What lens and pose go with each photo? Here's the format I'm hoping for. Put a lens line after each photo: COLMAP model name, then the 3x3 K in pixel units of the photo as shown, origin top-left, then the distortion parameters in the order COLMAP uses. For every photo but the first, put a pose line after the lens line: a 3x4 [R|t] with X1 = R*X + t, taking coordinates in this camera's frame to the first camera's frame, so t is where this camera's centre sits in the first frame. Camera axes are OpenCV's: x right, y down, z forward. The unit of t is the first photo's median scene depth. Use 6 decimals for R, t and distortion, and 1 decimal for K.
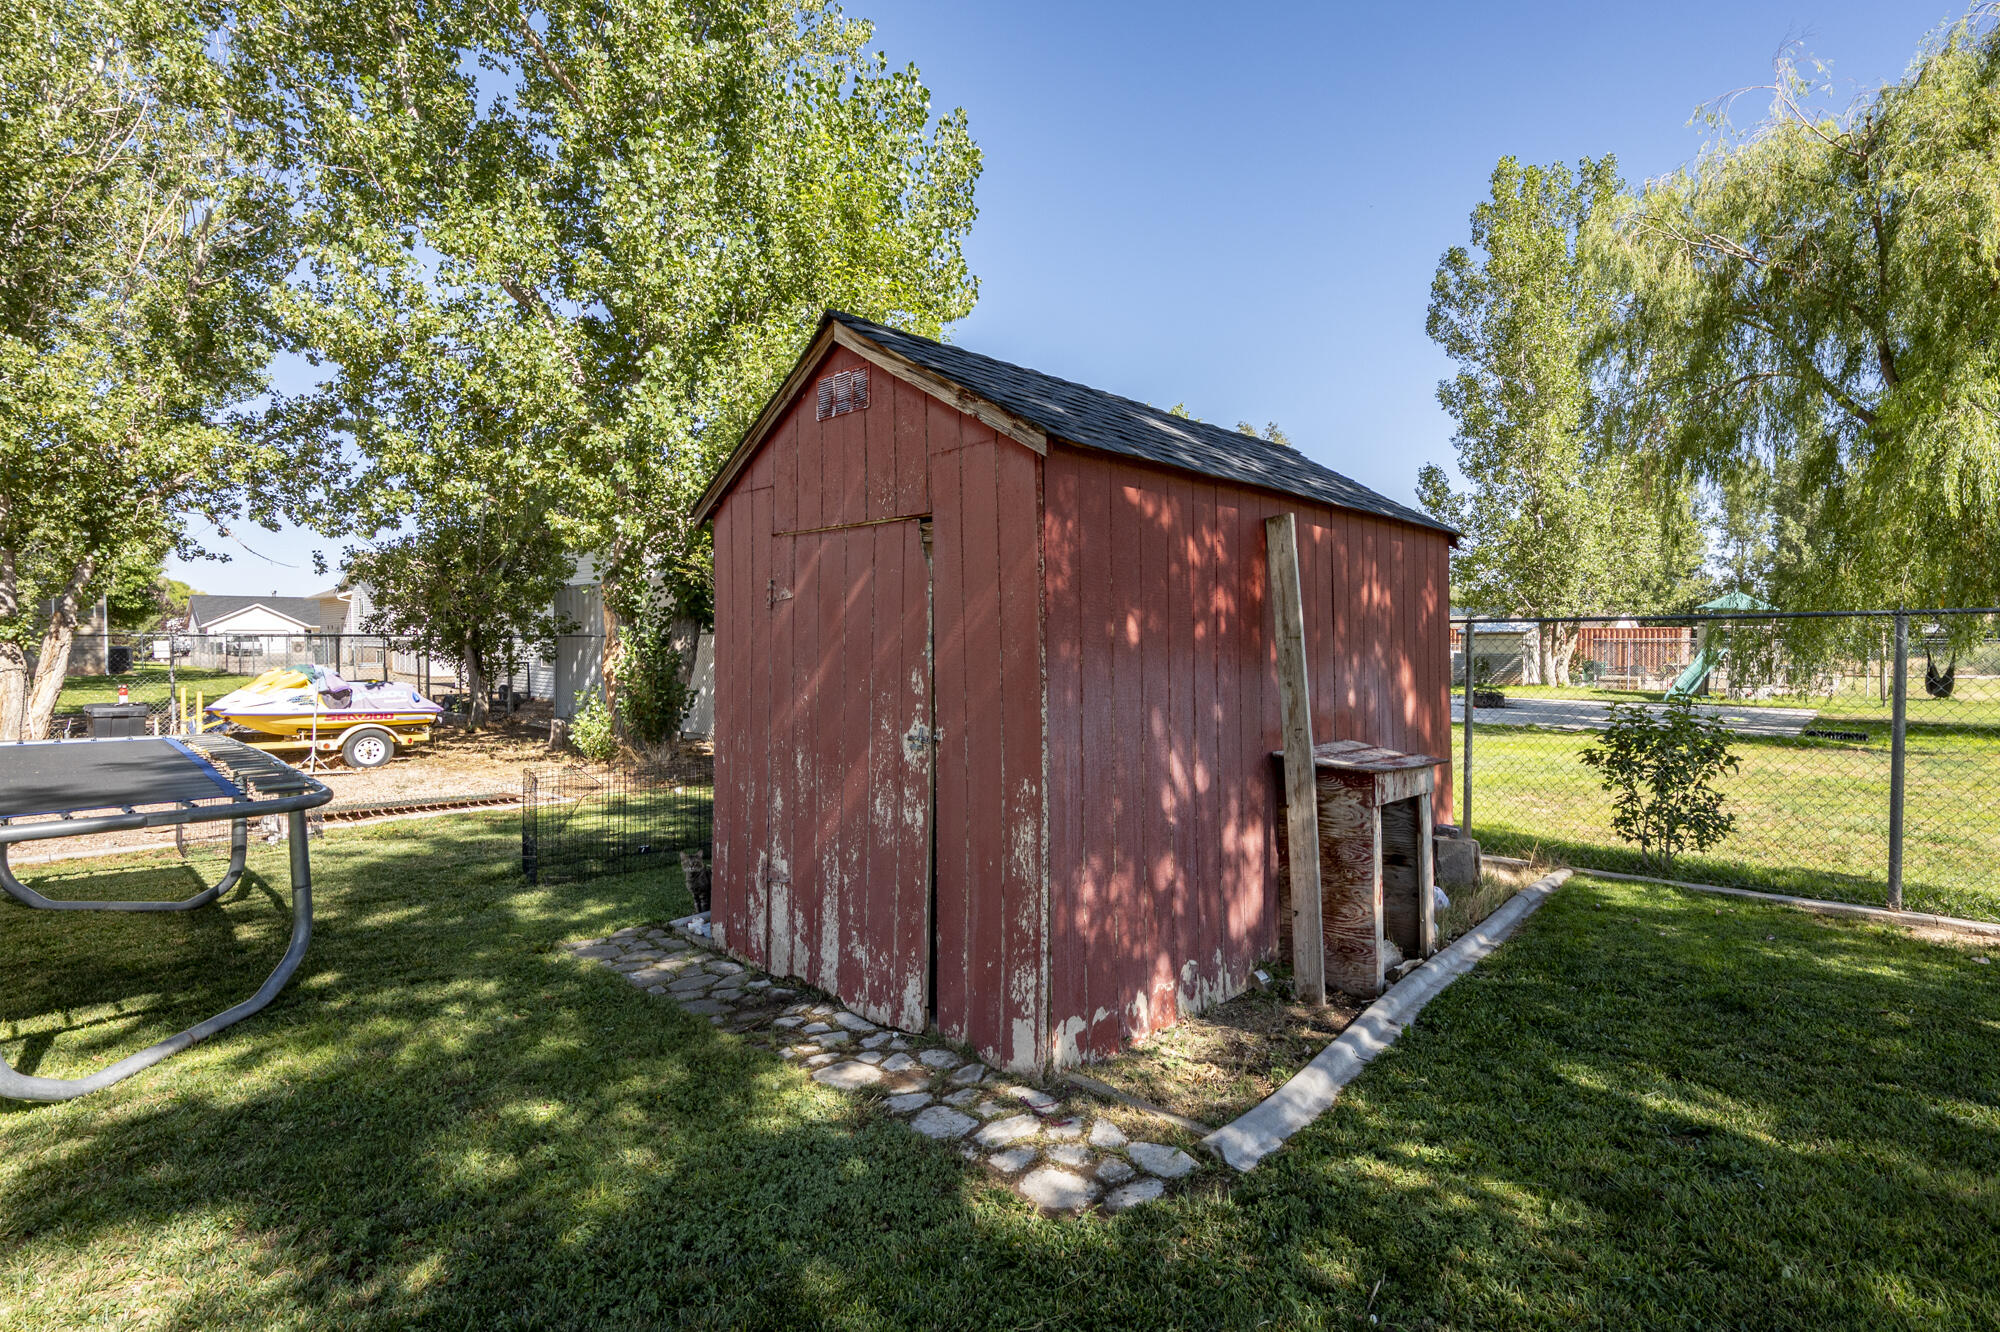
lens RADIAL K [[956.9, 0, 1004.8], [0, 956.9, 667.1], [0, 0, 1]] dist [-0.027298, -0.000219]
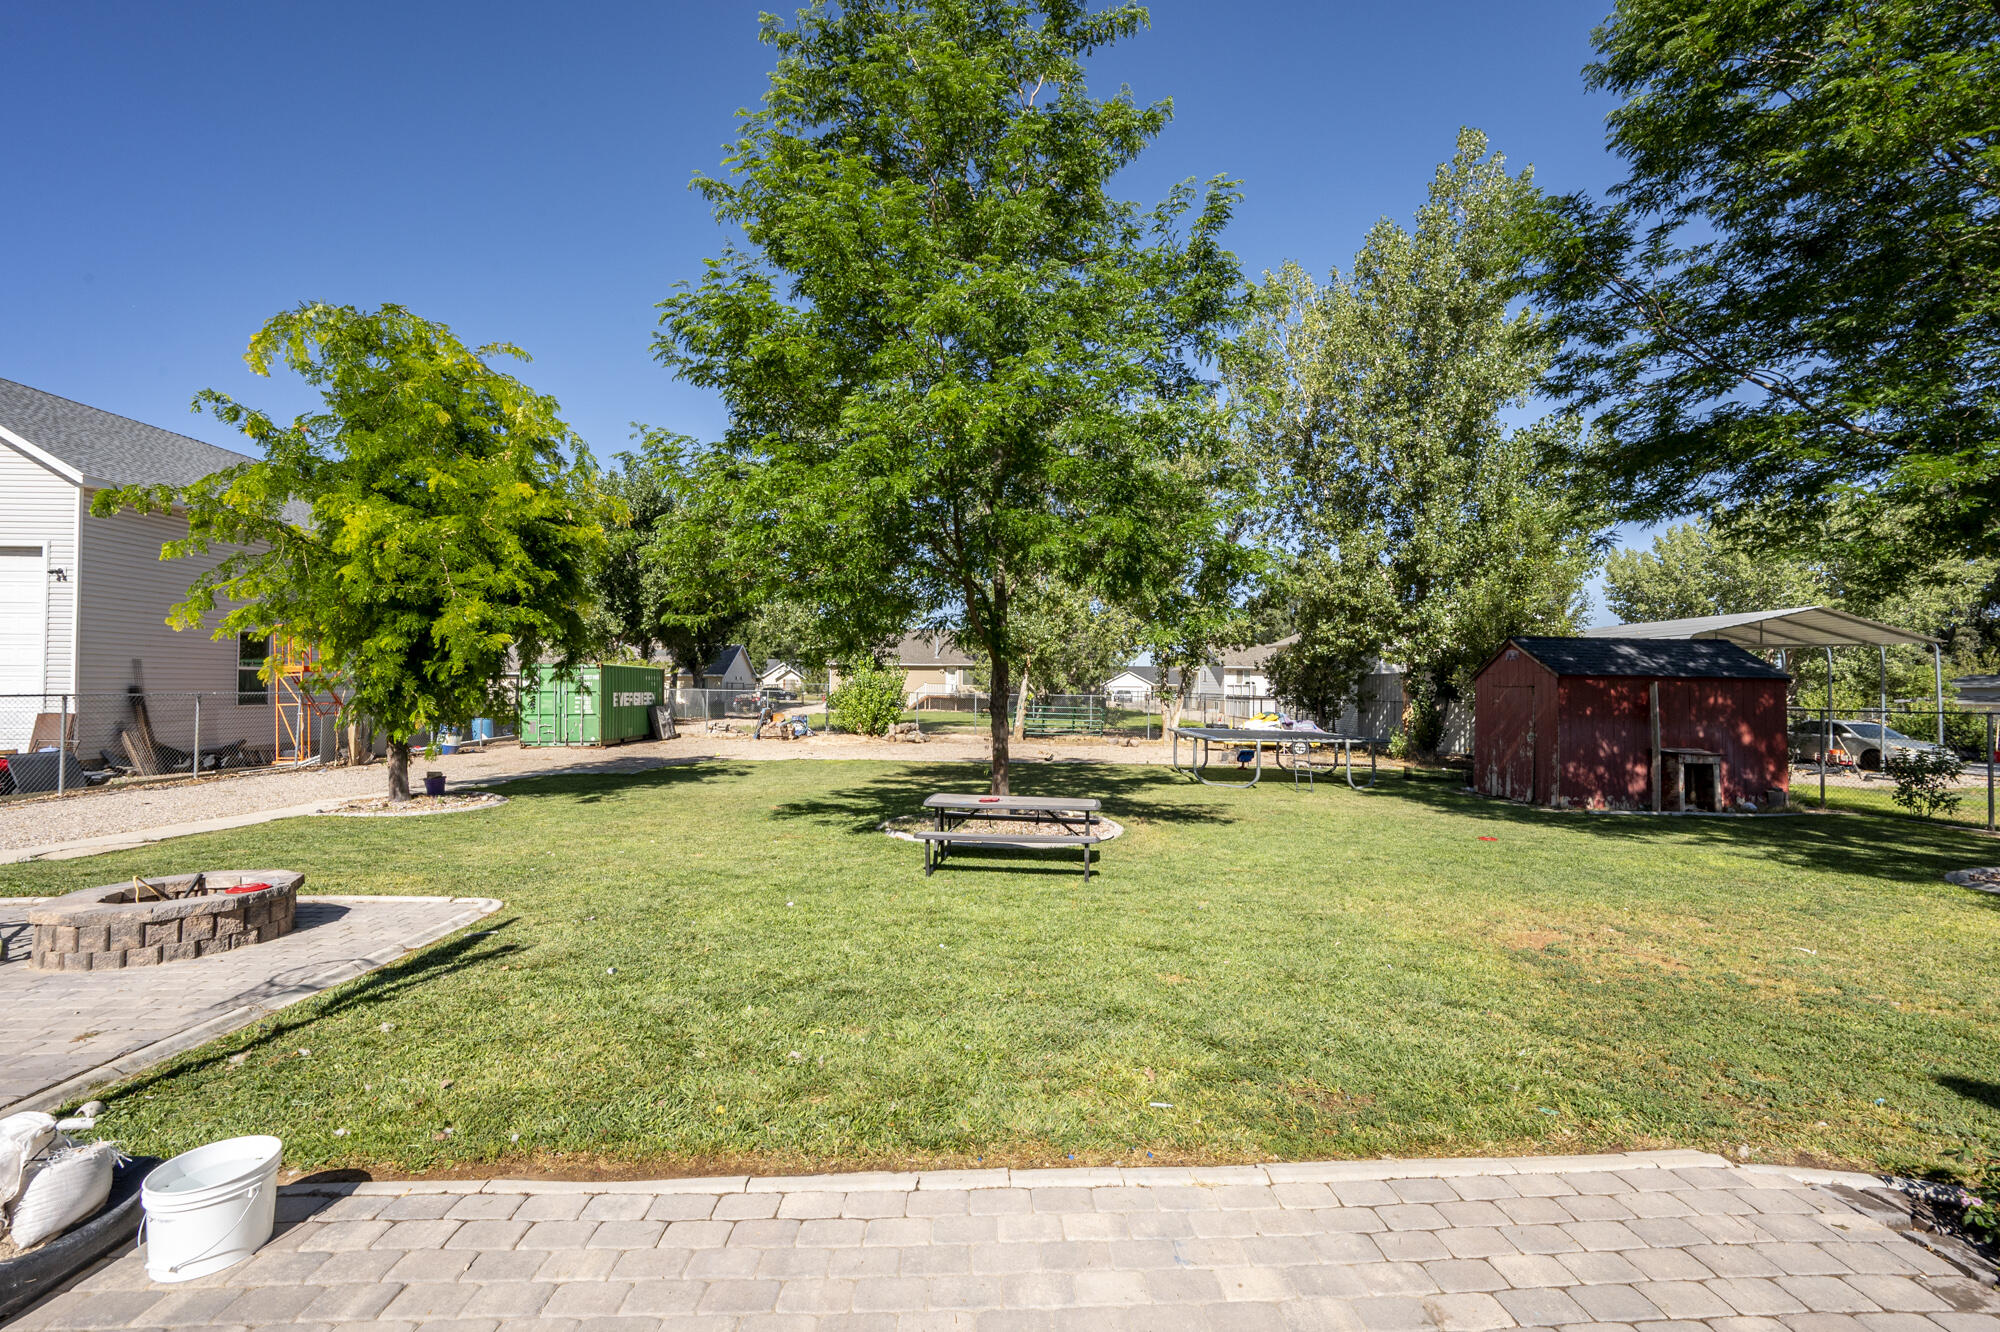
lens RADIAL K [[829.3, 0, 994.3], [0, 829.3, 673.8], [0, 0, 1]] dist [-0.009125, -0.000143]
pose [[0.720822, -0.003331, -0.693112, 0.269343], [-0.033386, 0.998661, -0.039519, 0.008672], [0.692316, 0.051626, 0.719745, -1.217576]]
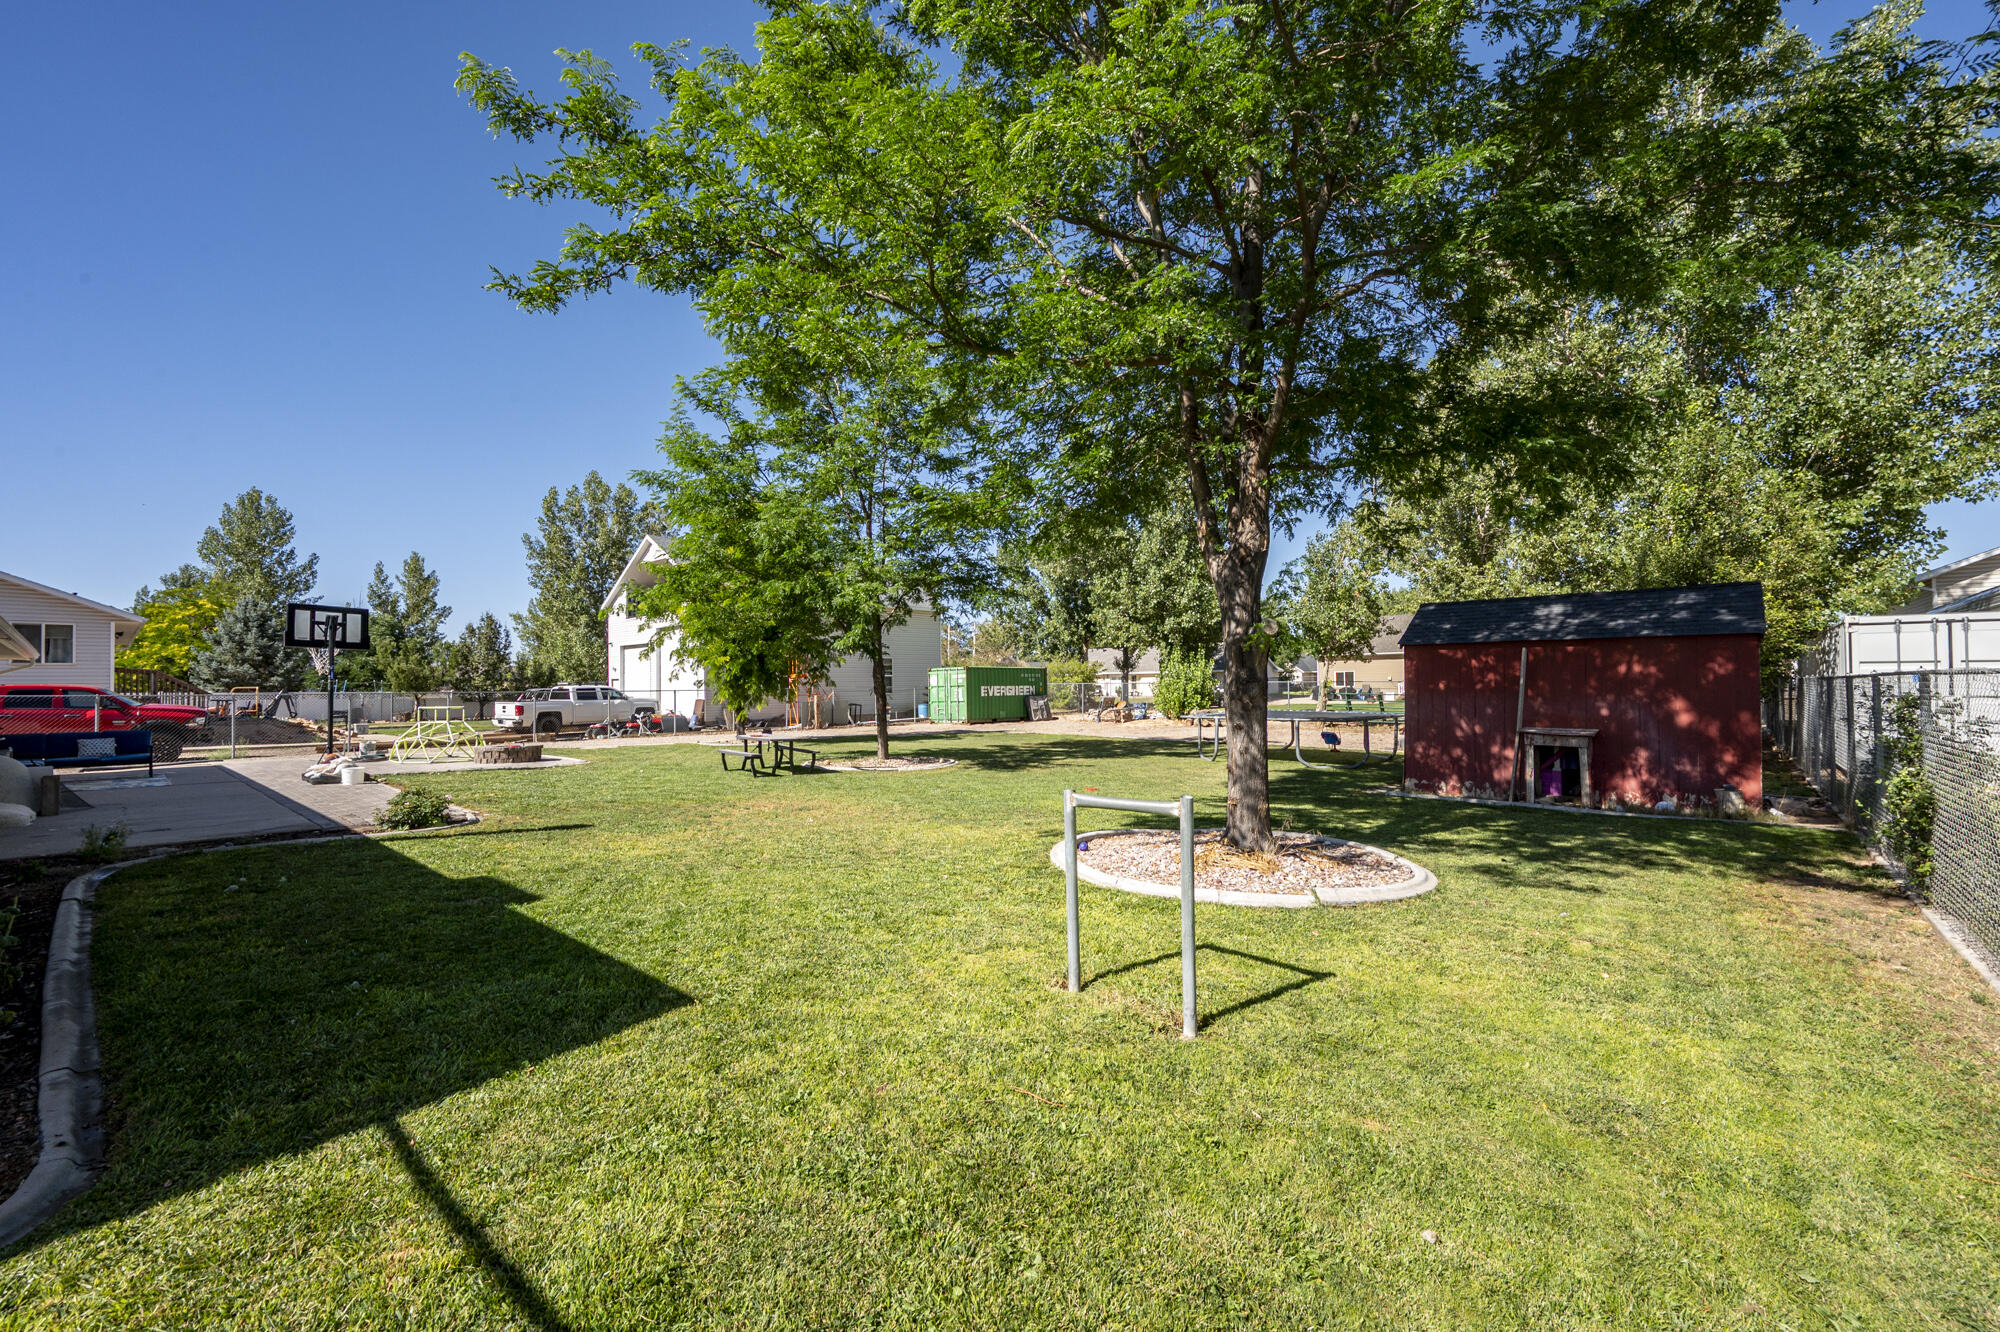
lens RADIAL K [[829.3, 0, 997.1], [0, 829.3, 674.8], [0, 0, 1]] dist [-0.009125, -0.000143]
pose [[0.009425, -0.010887, -0.999896, 1.183236], [-0.018864, 0.999761, -0.011063, -0.004957], [0.999778, 0.018966, 0.009218, -0.281514]]
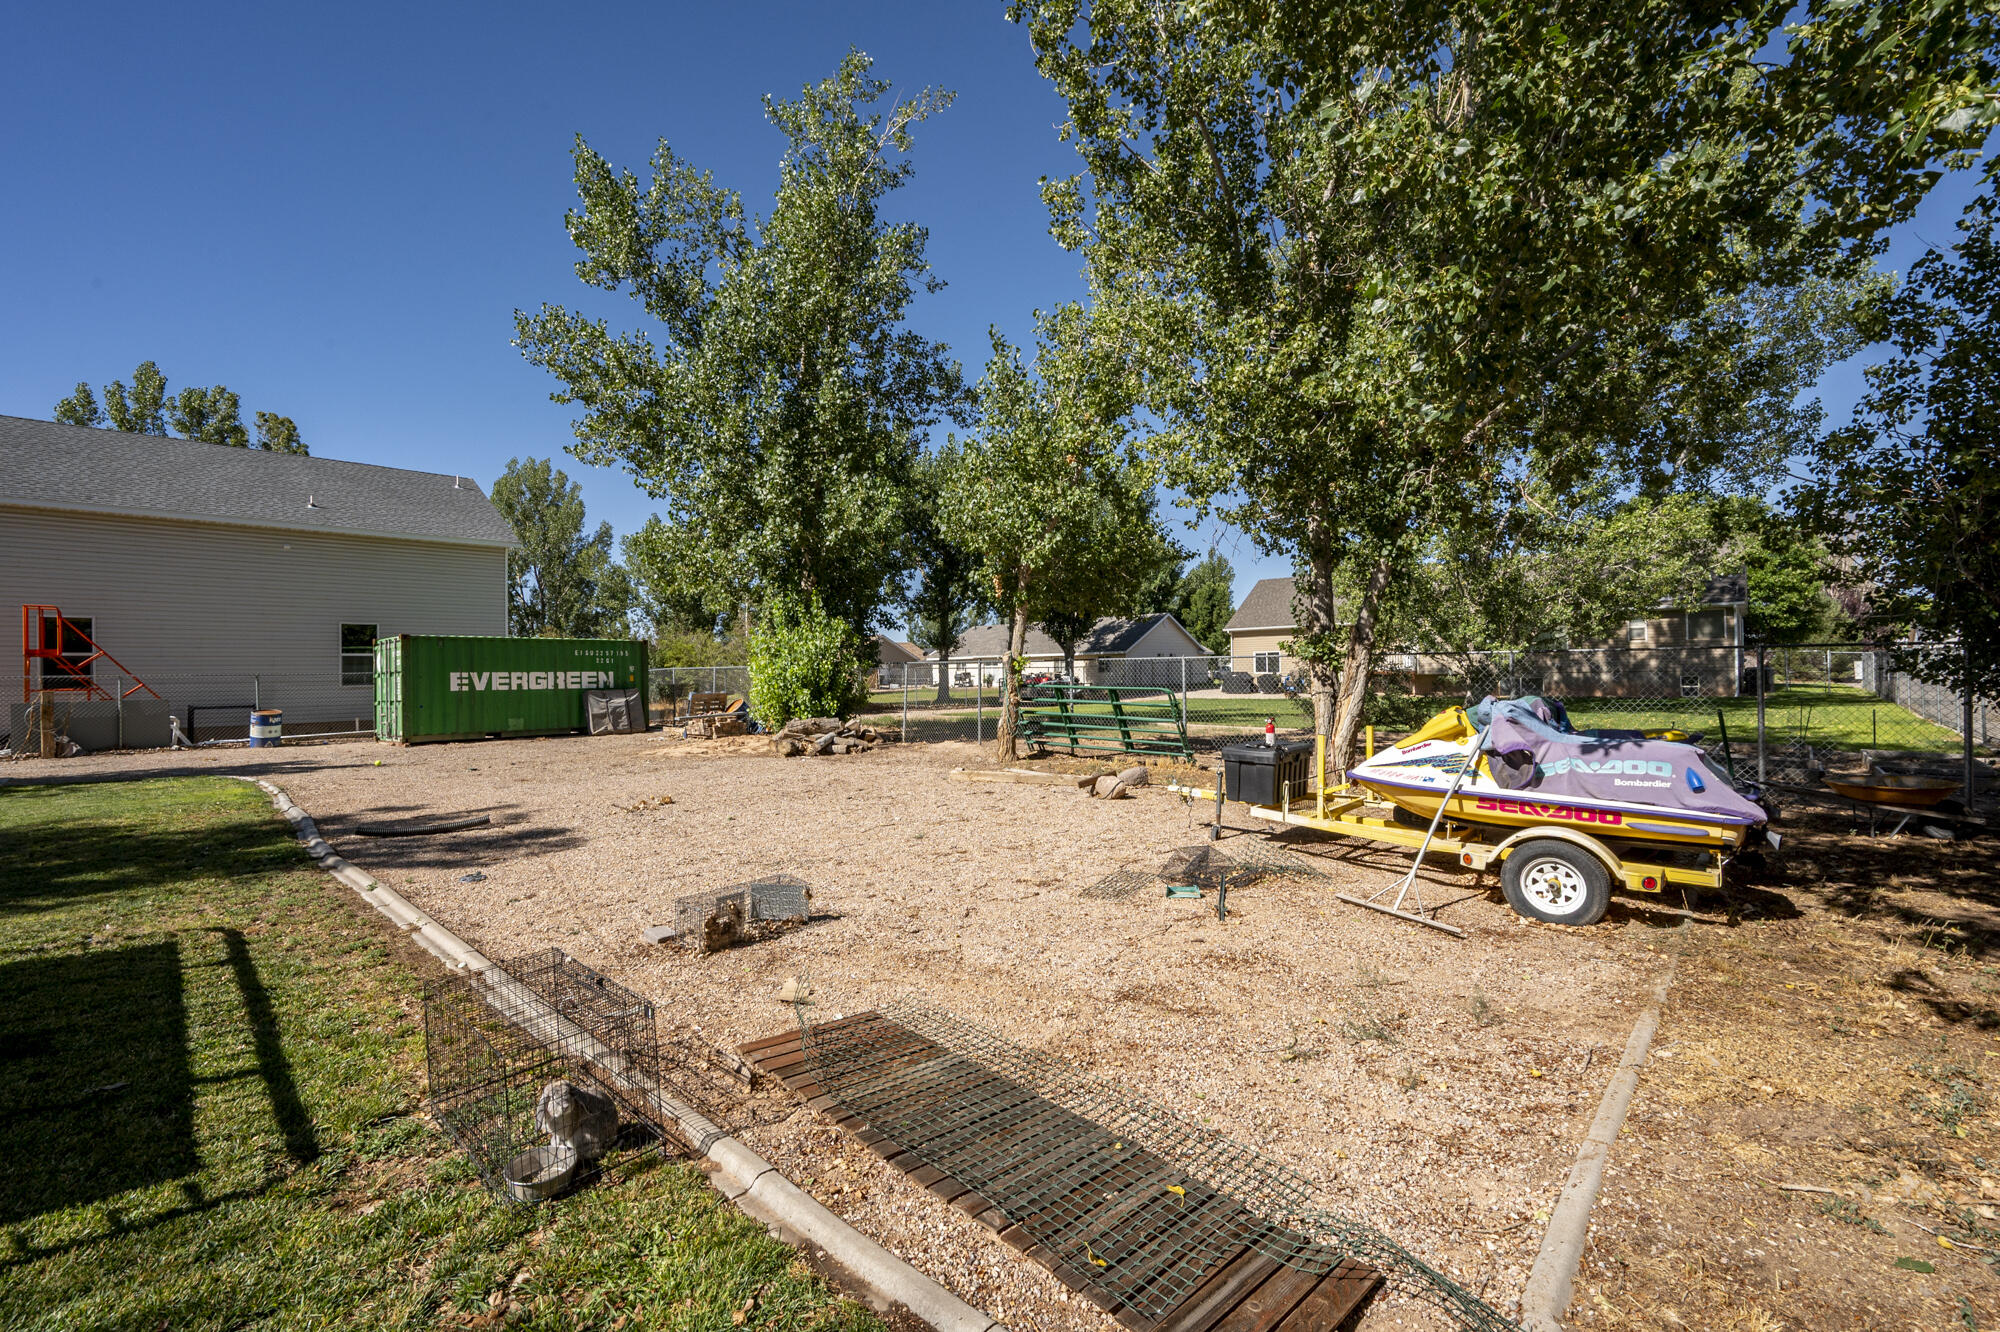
lens RADIAL K [[829.3, 0, 994.4], [0, 829.3, 671.2], [0, 0, 1]] dist [-0.009125, -0.000143]
pose [[-0.029323, -0.002314, -0.999567, -0.283717], [-0.016978, 0.999854, -0.001817, -0.013310], [0.999426, 0.016917, -0.029358, 0.812966]]
